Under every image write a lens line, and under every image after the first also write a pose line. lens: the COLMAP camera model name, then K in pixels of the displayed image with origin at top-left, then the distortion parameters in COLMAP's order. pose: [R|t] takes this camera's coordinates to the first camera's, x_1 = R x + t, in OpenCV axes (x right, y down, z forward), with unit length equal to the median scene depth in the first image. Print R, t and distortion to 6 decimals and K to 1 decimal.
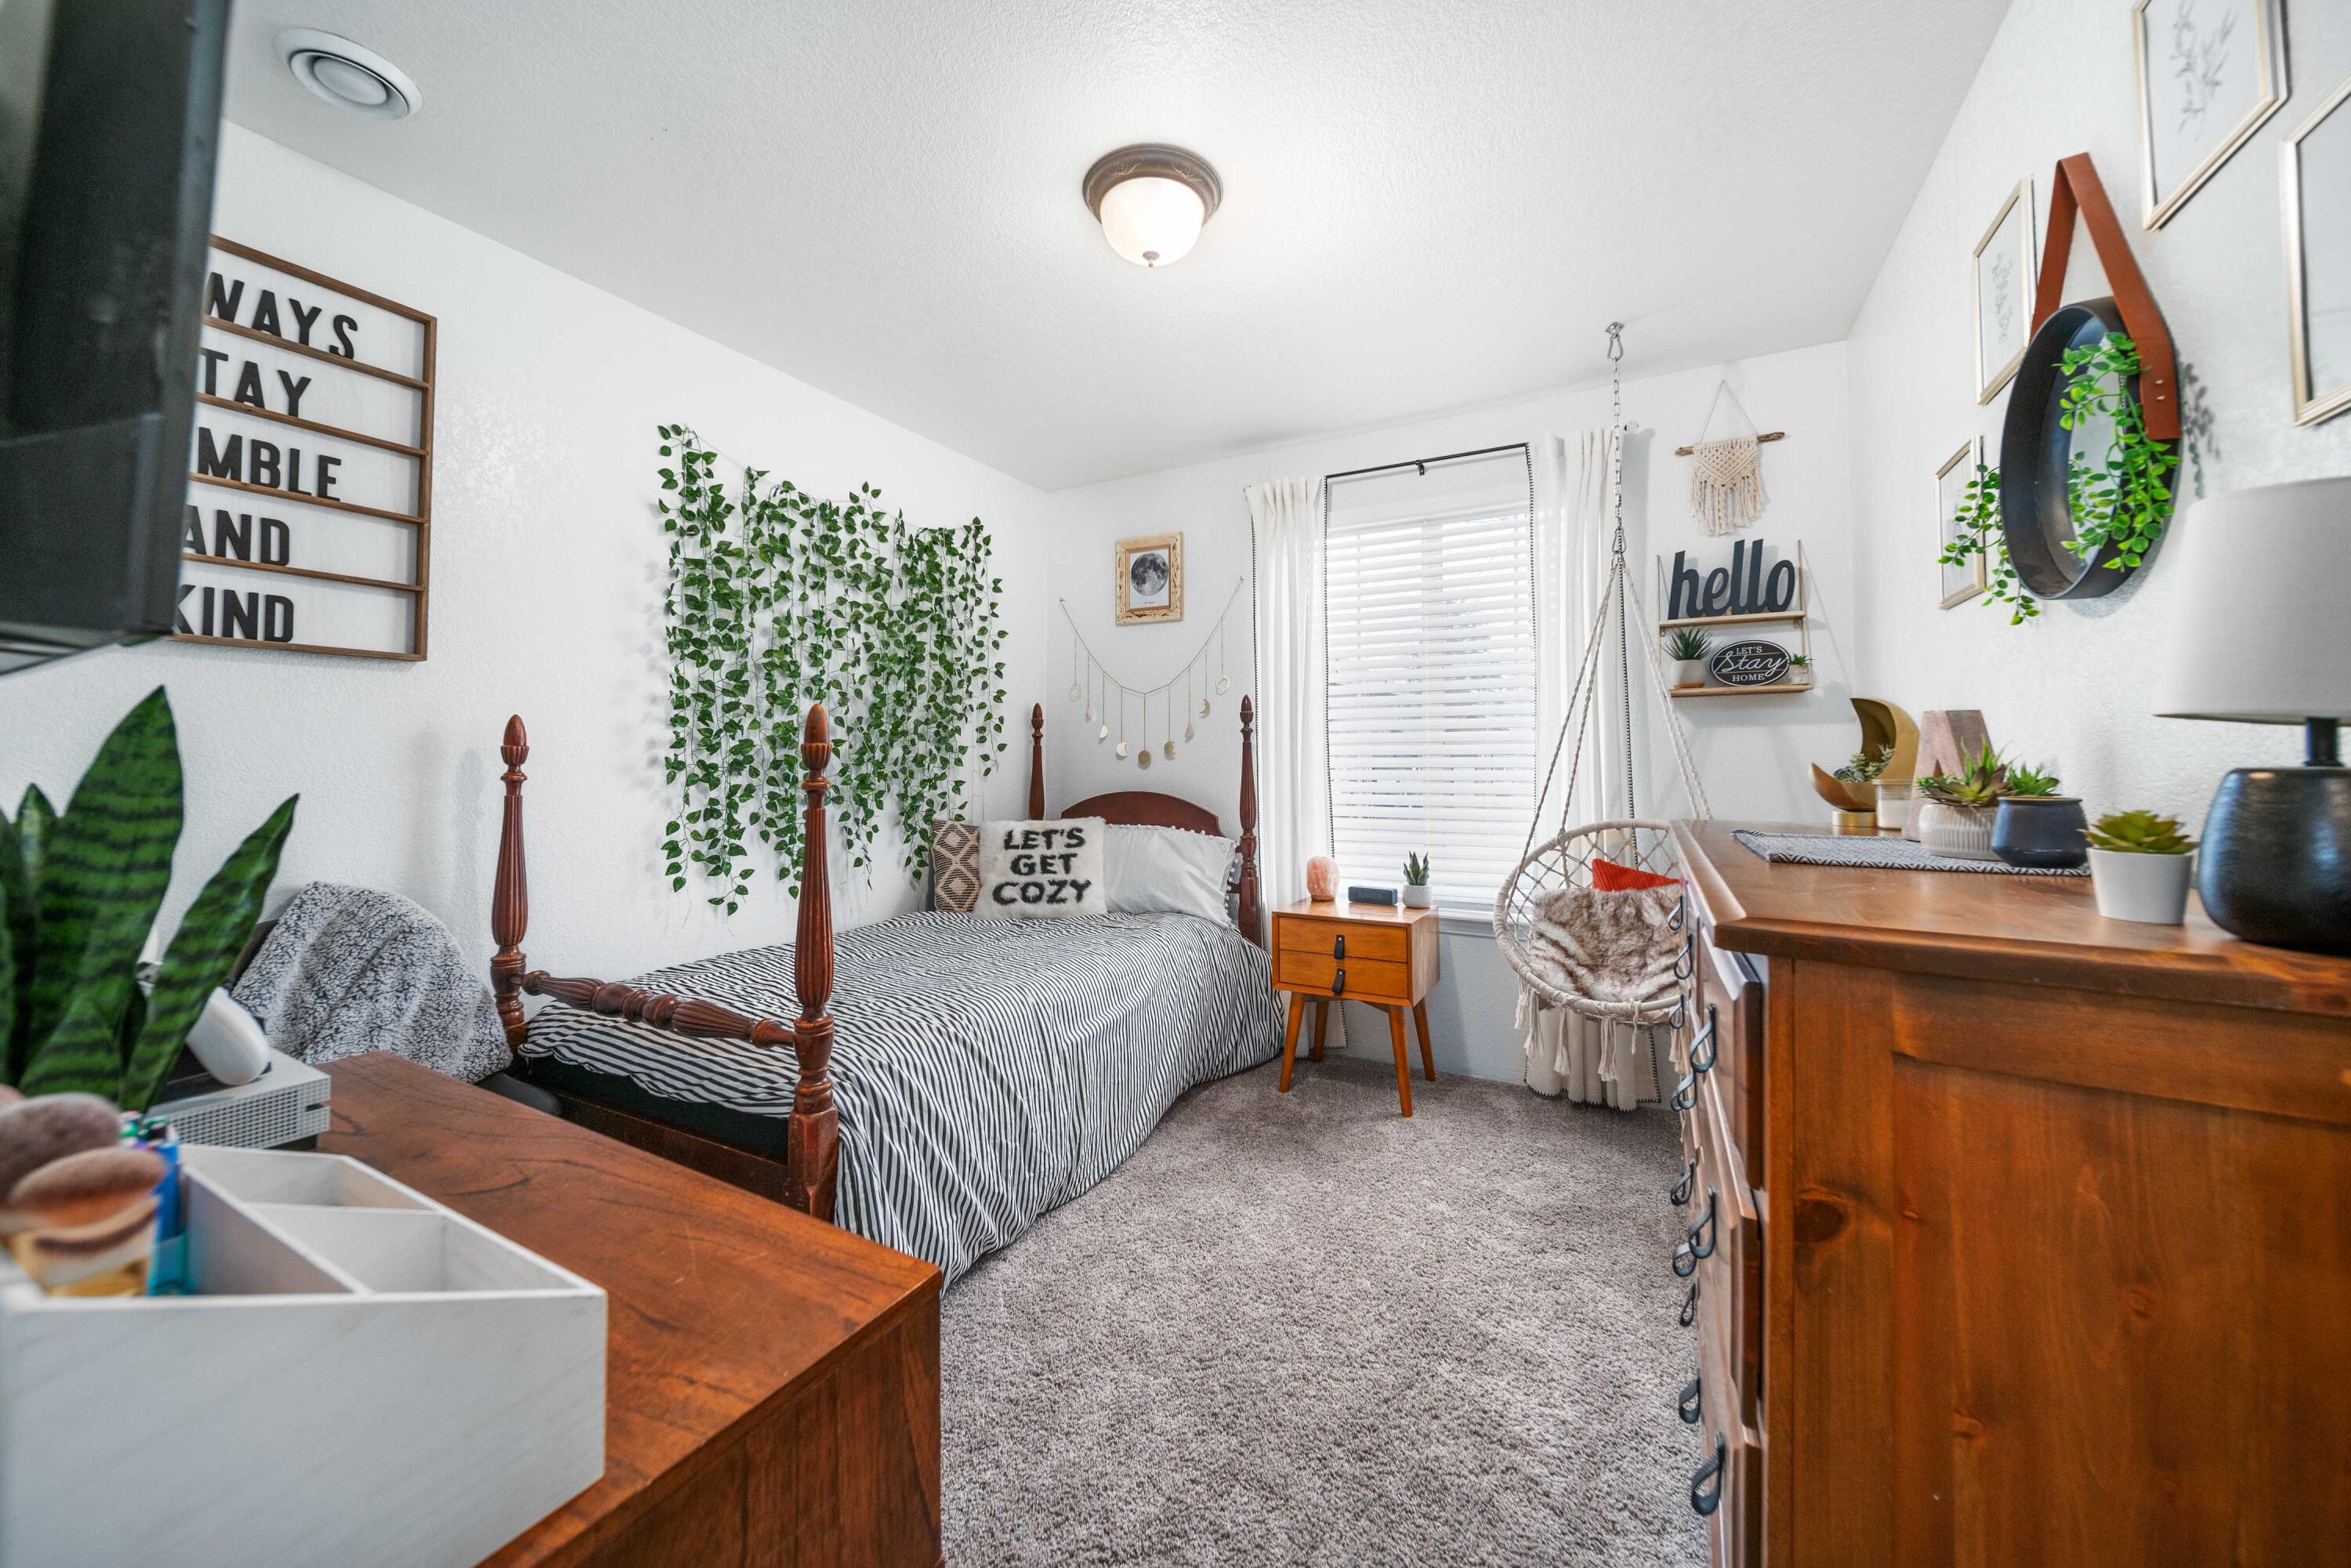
lens RADIAL K [[854.0, 0, 1175.5], [0, 854.0, 784.0], [0, 0, 1]] dist [0.000292, 0.000045]
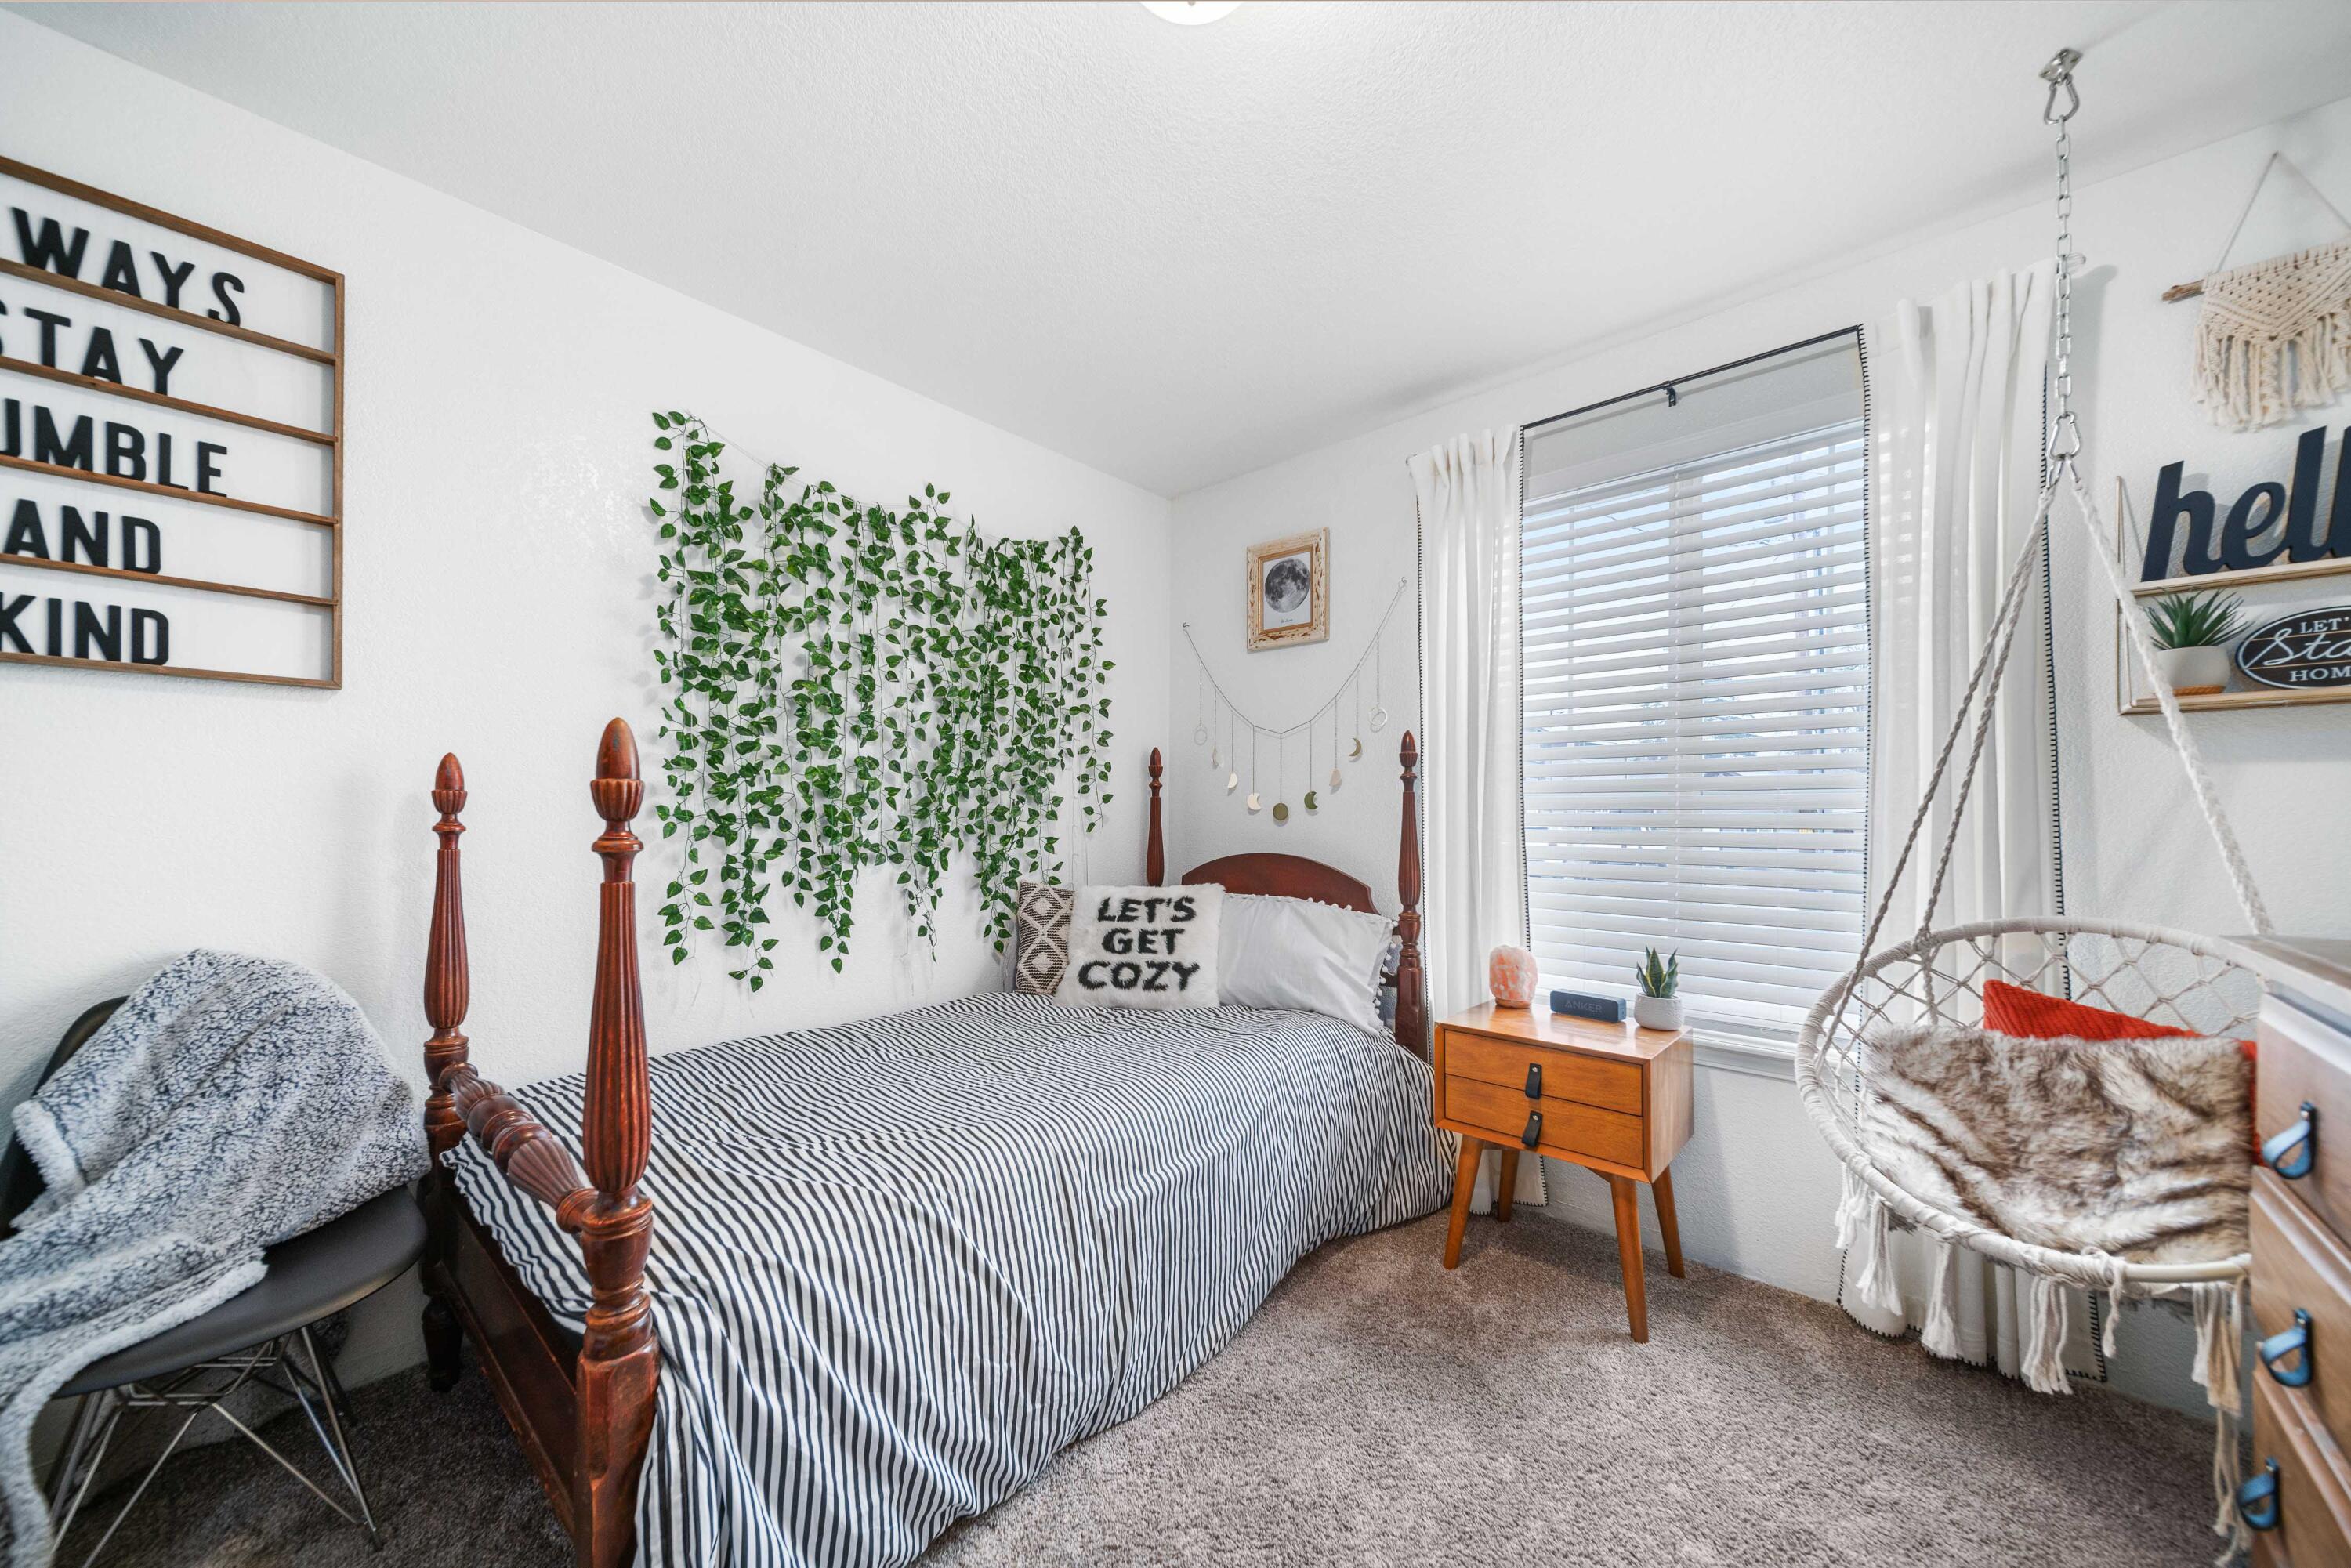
lens RADIAL K [[836.1, 0, 1138.3], [0, 836.1, 832.1], [0, 0, 1]] dist [-0.001478, -0.000369]
pose [[0.963395, 0.011735, -0.267828, 0.064381], [-0.014345, 0.999867, -0.007790, -0.004660], [0.267701, 0.011347, 0.963435, 0.265063]]
